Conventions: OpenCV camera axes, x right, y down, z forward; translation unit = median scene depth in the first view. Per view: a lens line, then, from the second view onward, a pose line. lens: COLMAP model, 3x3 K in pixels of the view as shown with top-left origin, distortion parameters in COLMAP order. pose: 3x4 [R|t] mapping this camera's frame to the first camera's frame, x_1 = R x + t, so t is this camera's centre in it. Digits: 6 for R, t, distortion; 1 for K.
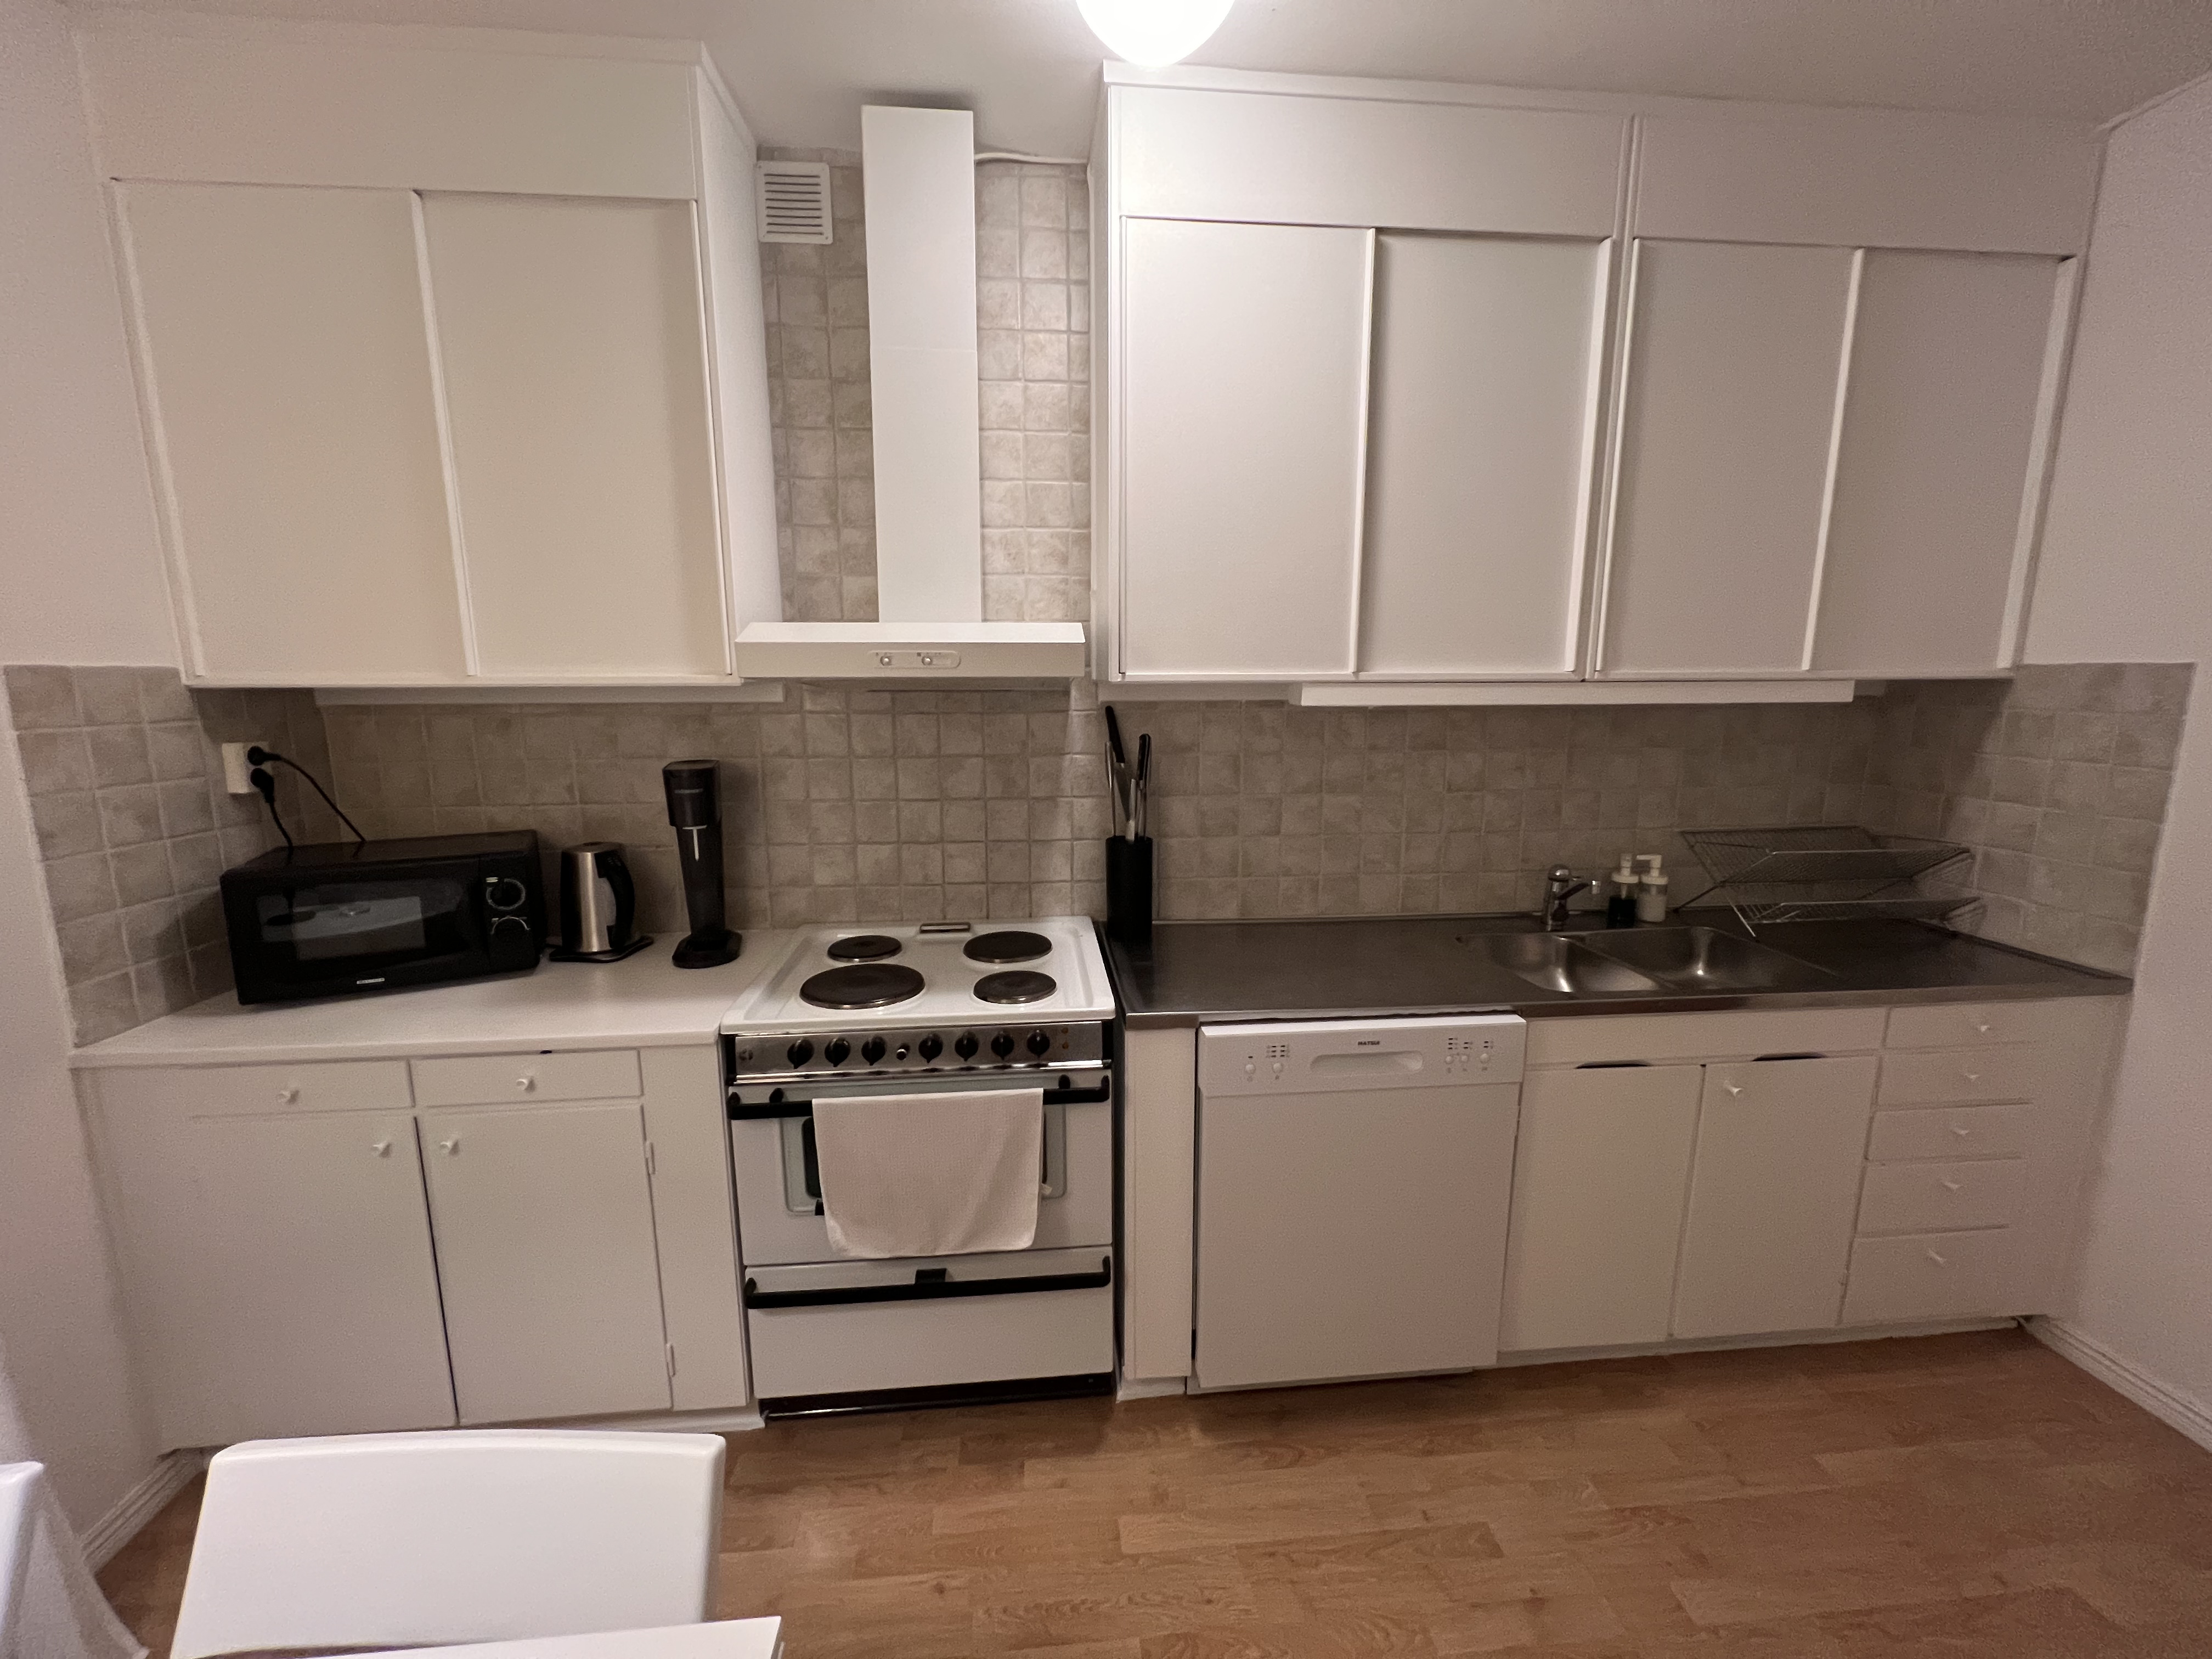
lens RADIAL K [[871.6, 0, 1104.4], [0, 871.6, 816.1], [0, 0, 1]] dist [-0.008991, -0.000215]
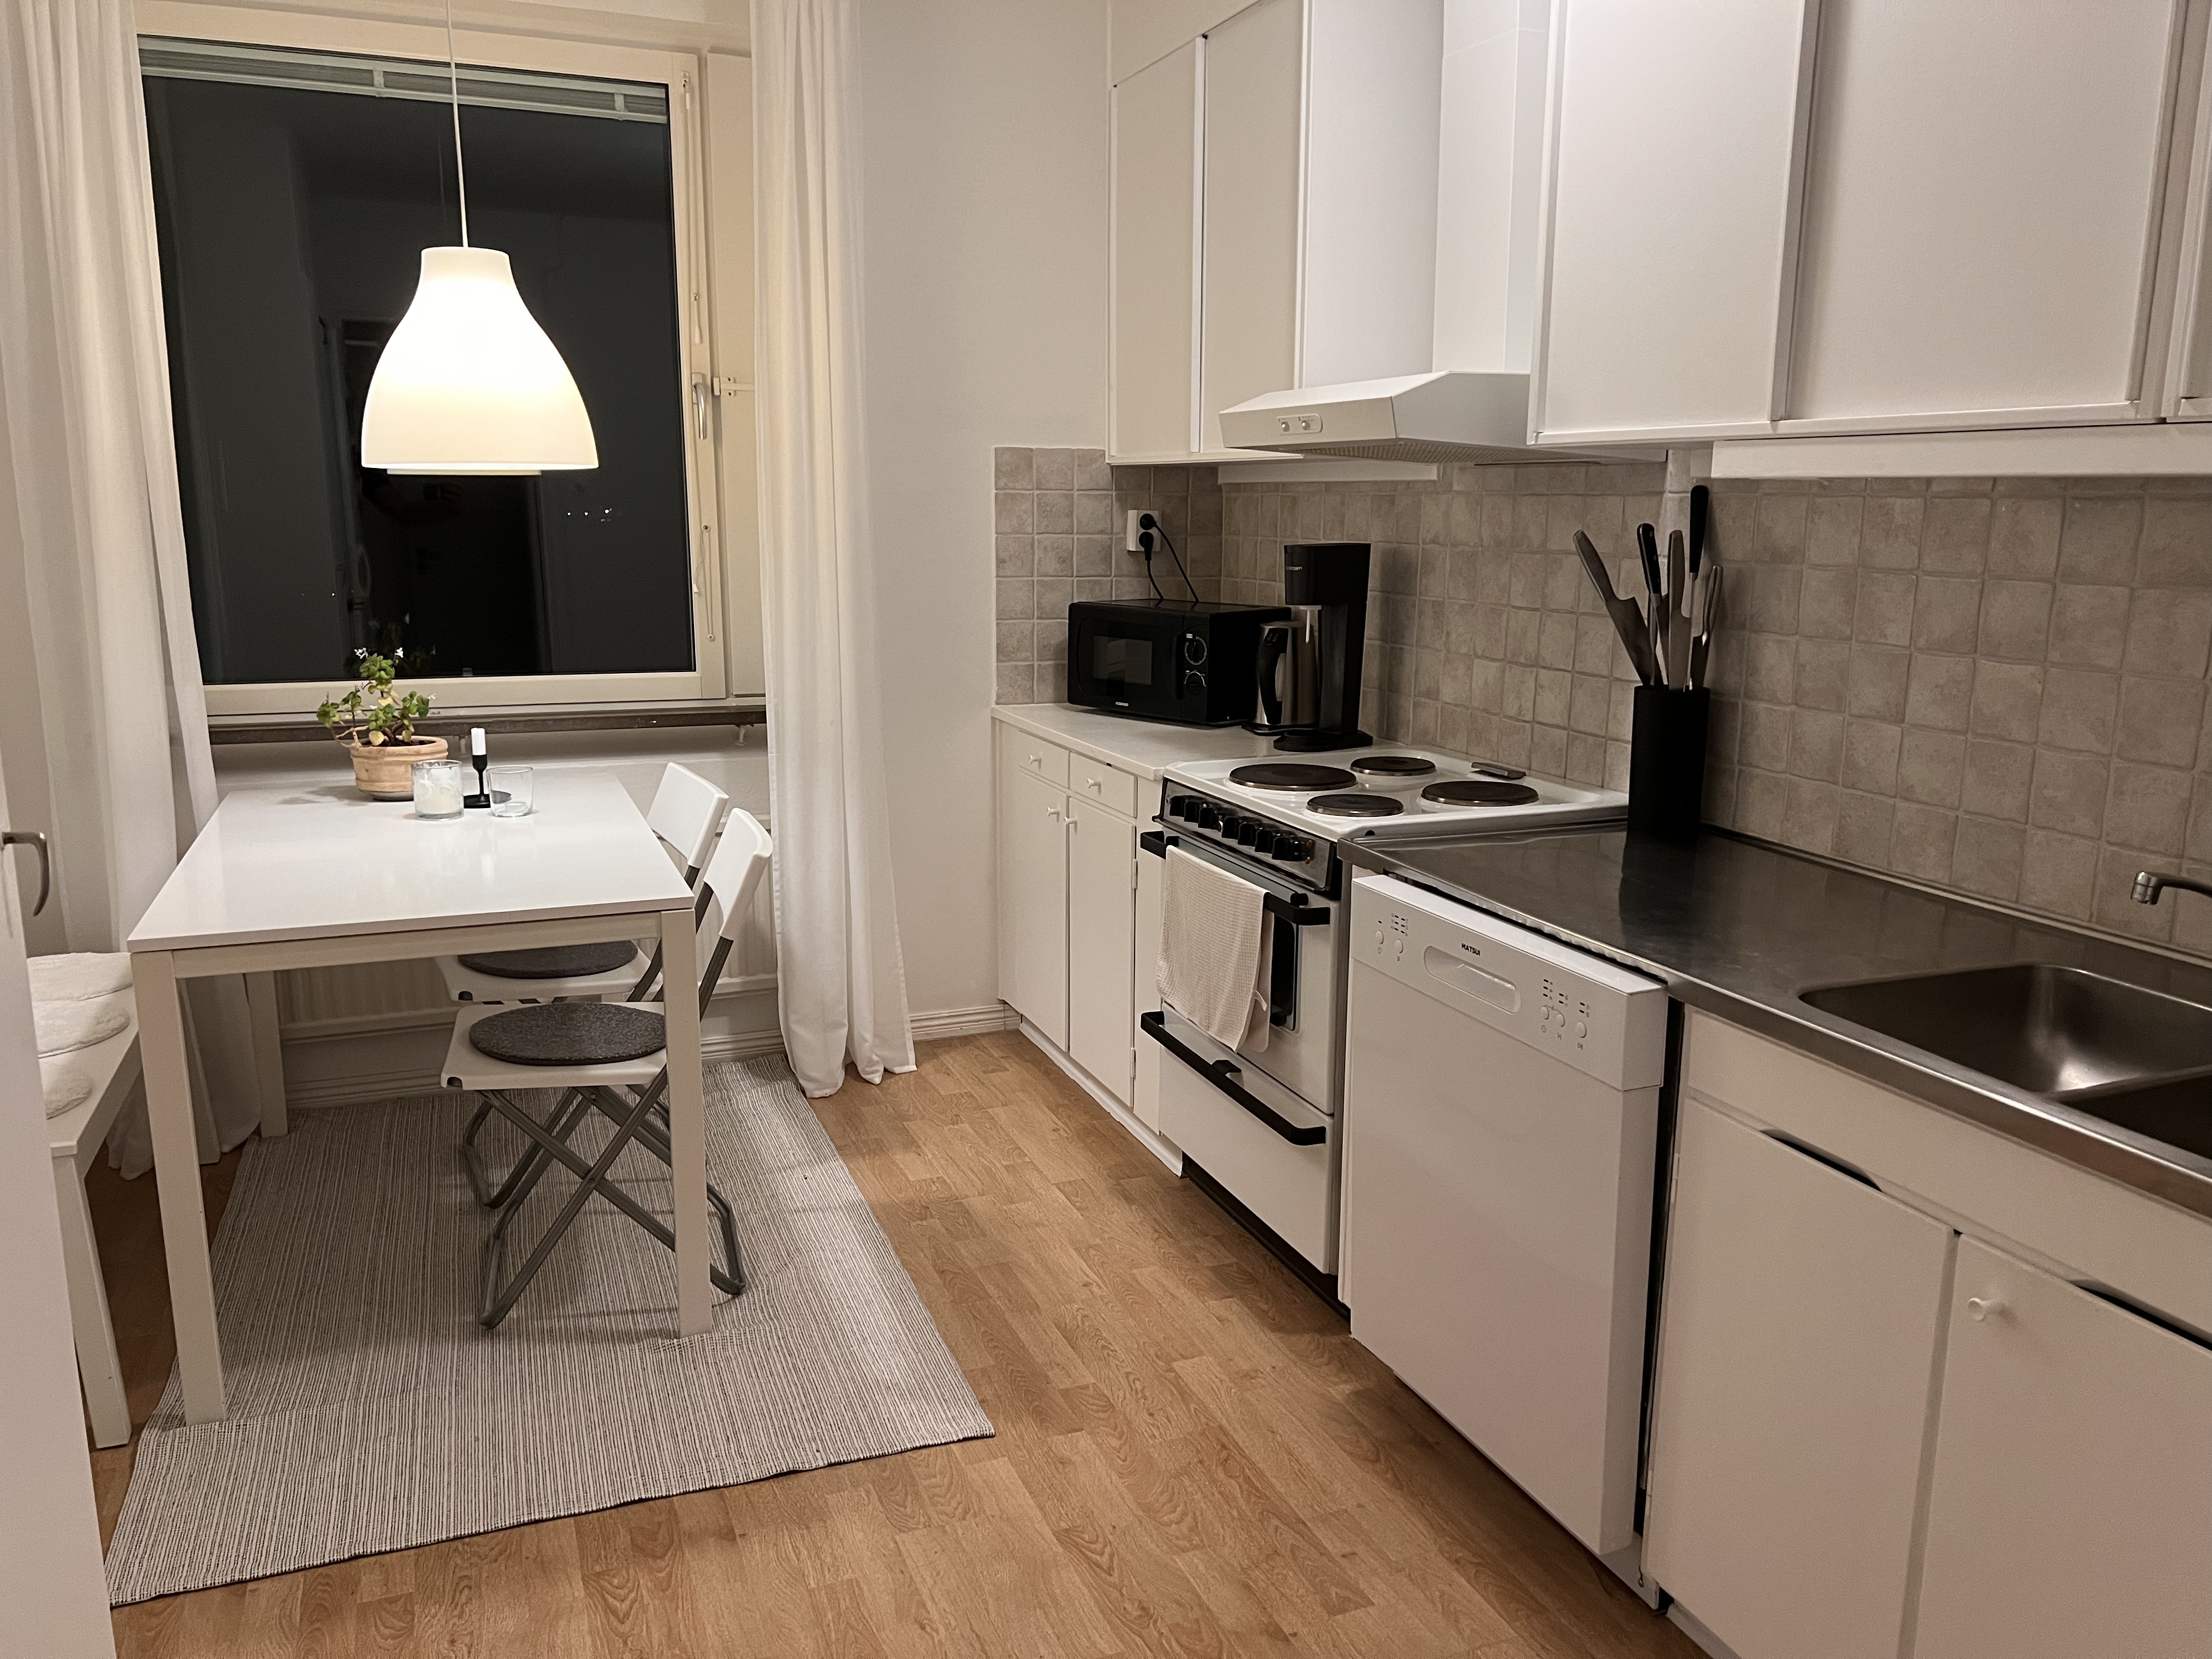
lens RADIAL K [[1657.1, 0, 1106.0], [0, 1657.1, 829.5], [0, 0, 1]] dist [0.012640, -0.039783]
pose [[0.285393, 0.193329, -0.938709, 1.129716], [-0.155070, 0.975853, 0.153833, 0.004548], [0.945782, 0.101663, 0.308481, 0.215120]]
